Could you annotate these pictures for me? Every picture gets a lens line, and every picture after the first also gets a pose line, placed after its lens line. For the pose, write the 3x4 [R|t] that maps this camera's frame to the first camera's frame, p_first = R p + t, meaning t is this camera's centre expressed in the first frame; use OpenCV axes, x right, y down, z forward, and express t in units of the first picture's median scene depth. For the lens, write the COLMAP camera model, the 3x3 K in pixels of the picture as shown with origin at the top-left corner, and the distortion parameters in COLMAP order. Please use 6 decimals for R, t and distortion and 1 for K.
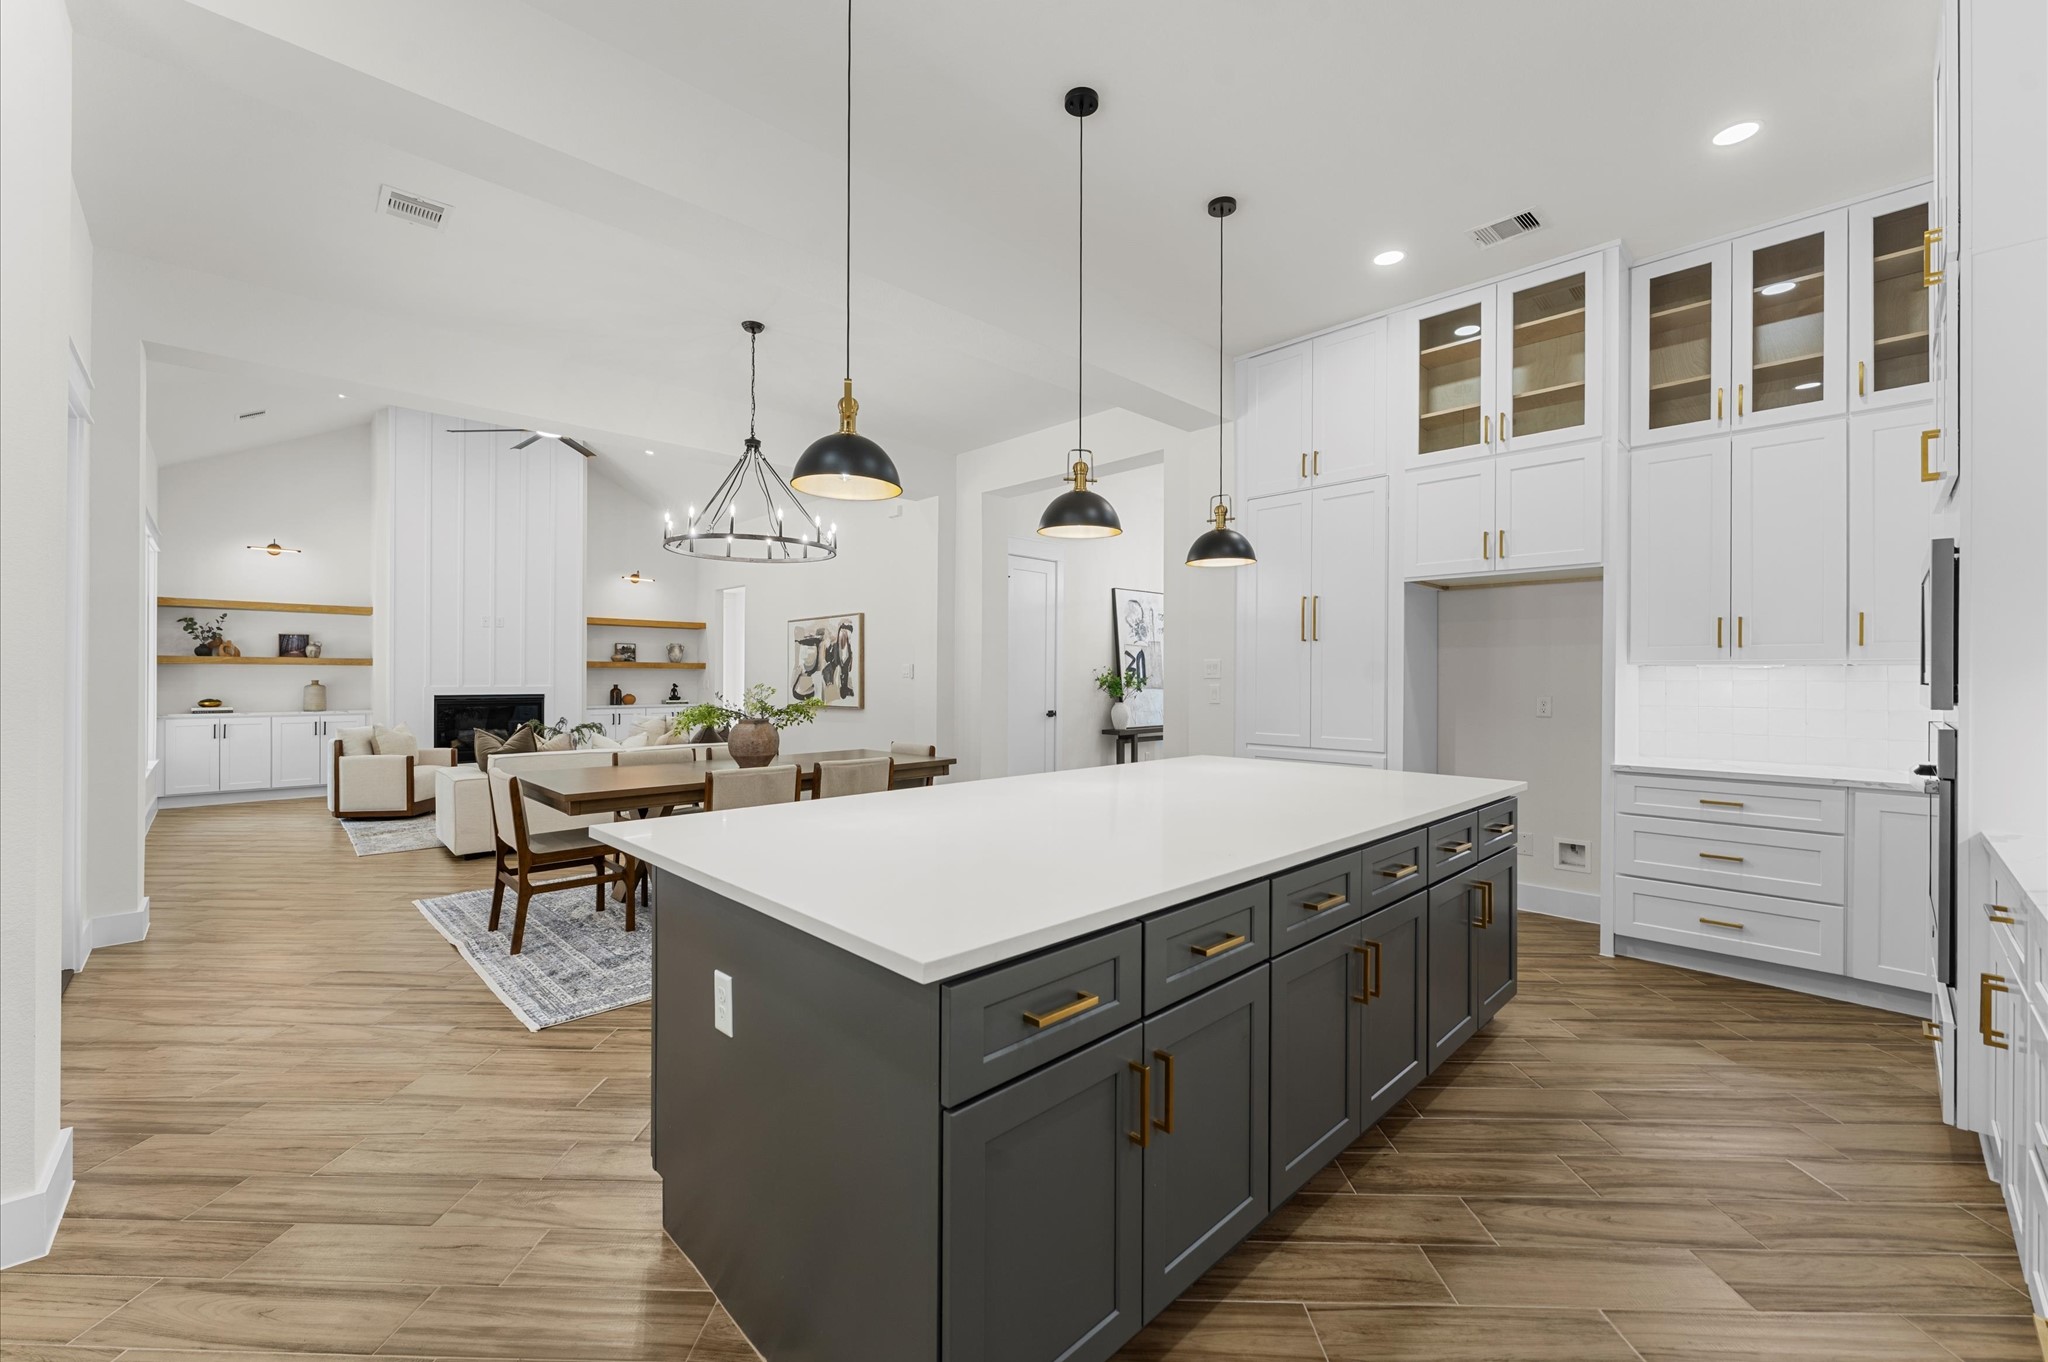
lens RADIAL K [[815.6, 0, 1012.6], [0, 815.6, 681.2], [0, 0, 1]] dist [-0.001807, -0.000174]
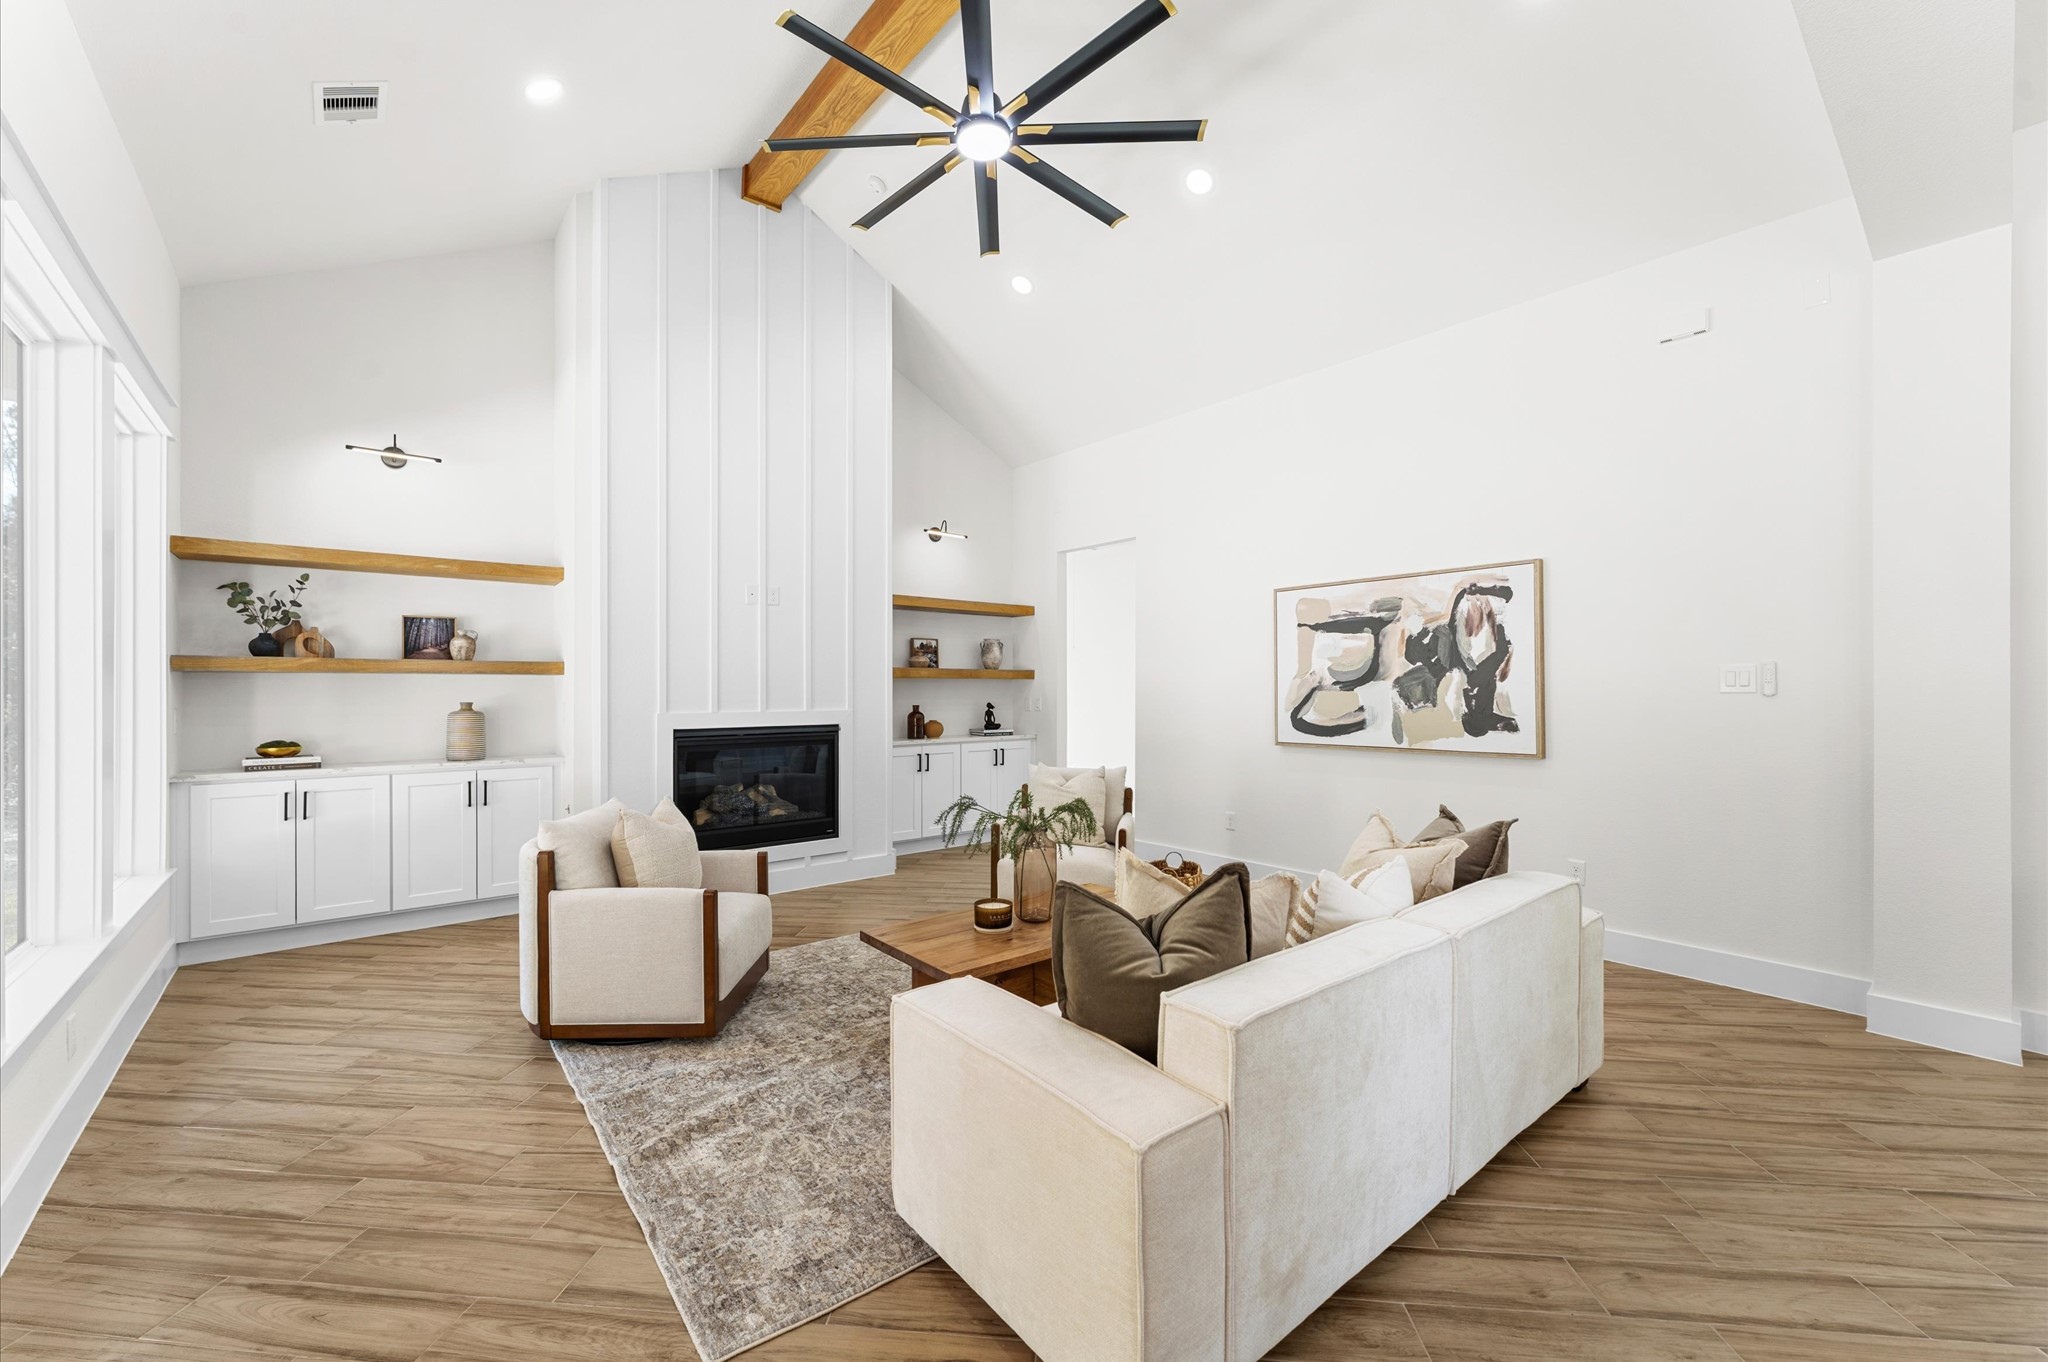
lens RADIAL K [[815.6, 0, 1007.9], [0, 815.6, 686.9], [0, 0, 1]] dist [-0.001807, -0.000174]
pose [[0.996821, -0.004800, -0.079535, -0.461467], [0.004268, 0.999967, -0.006852, -0.006460], [0.079565, 0.006490, 0.996809, 0.497176]]
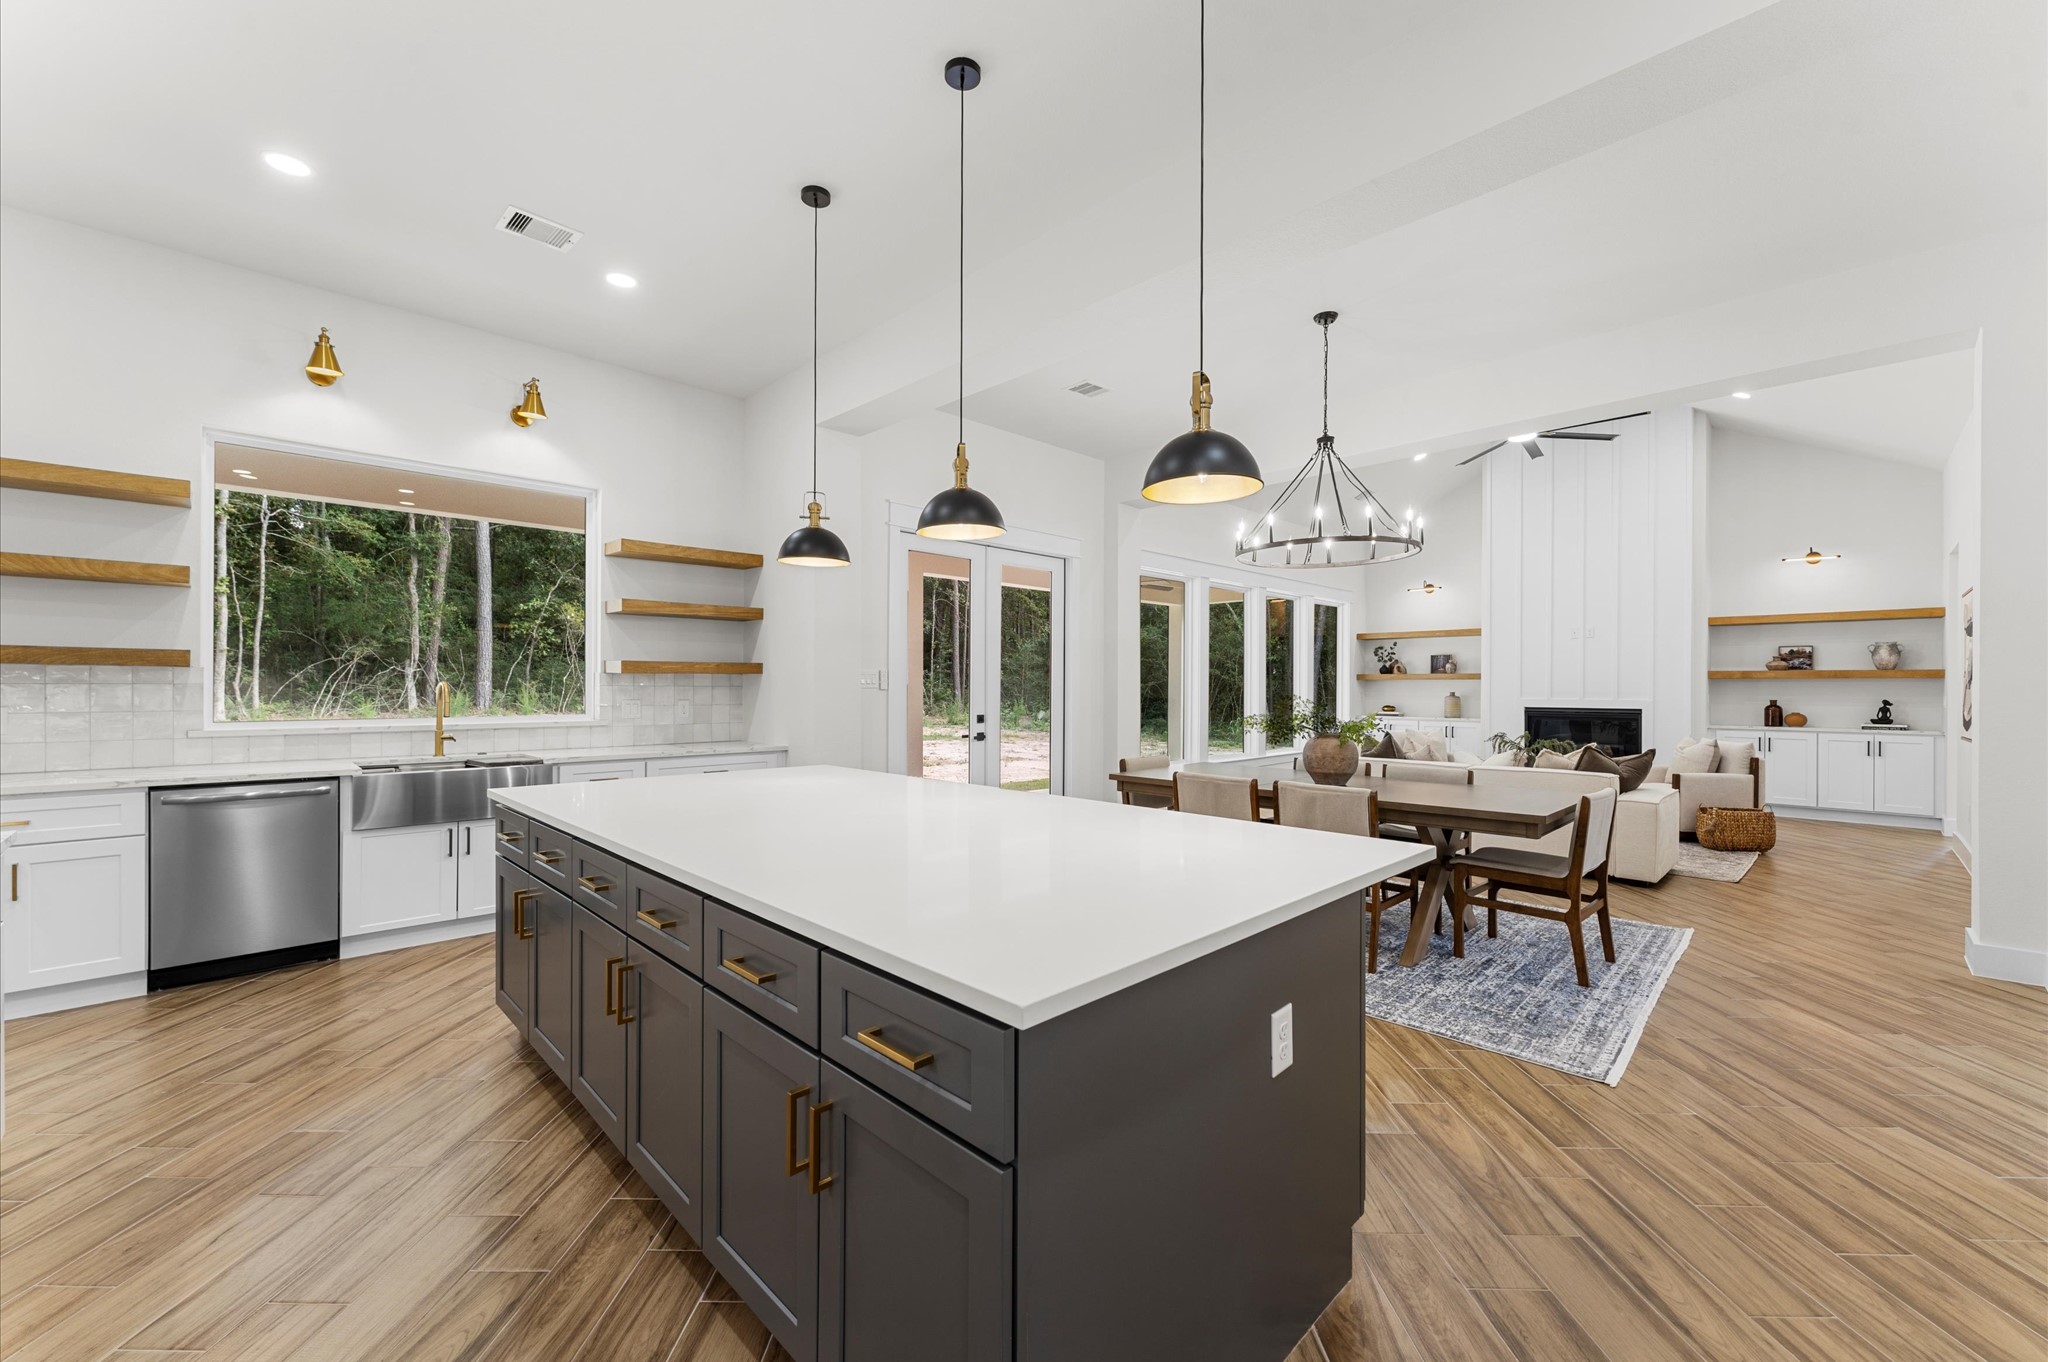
lens RADIAL K [[815.6, 0, 1024.5], [0, 815.6, 686.2], [0, 0, 1]] dist [-0.001807, -0.000174]
pose [[0.013990, -0.003956, -0.999894, 0.339064], [-0.008319, 0.999957, -0.004073, -0.000058], [0.999868, 0.008375, 0.013957, 0.352538]]
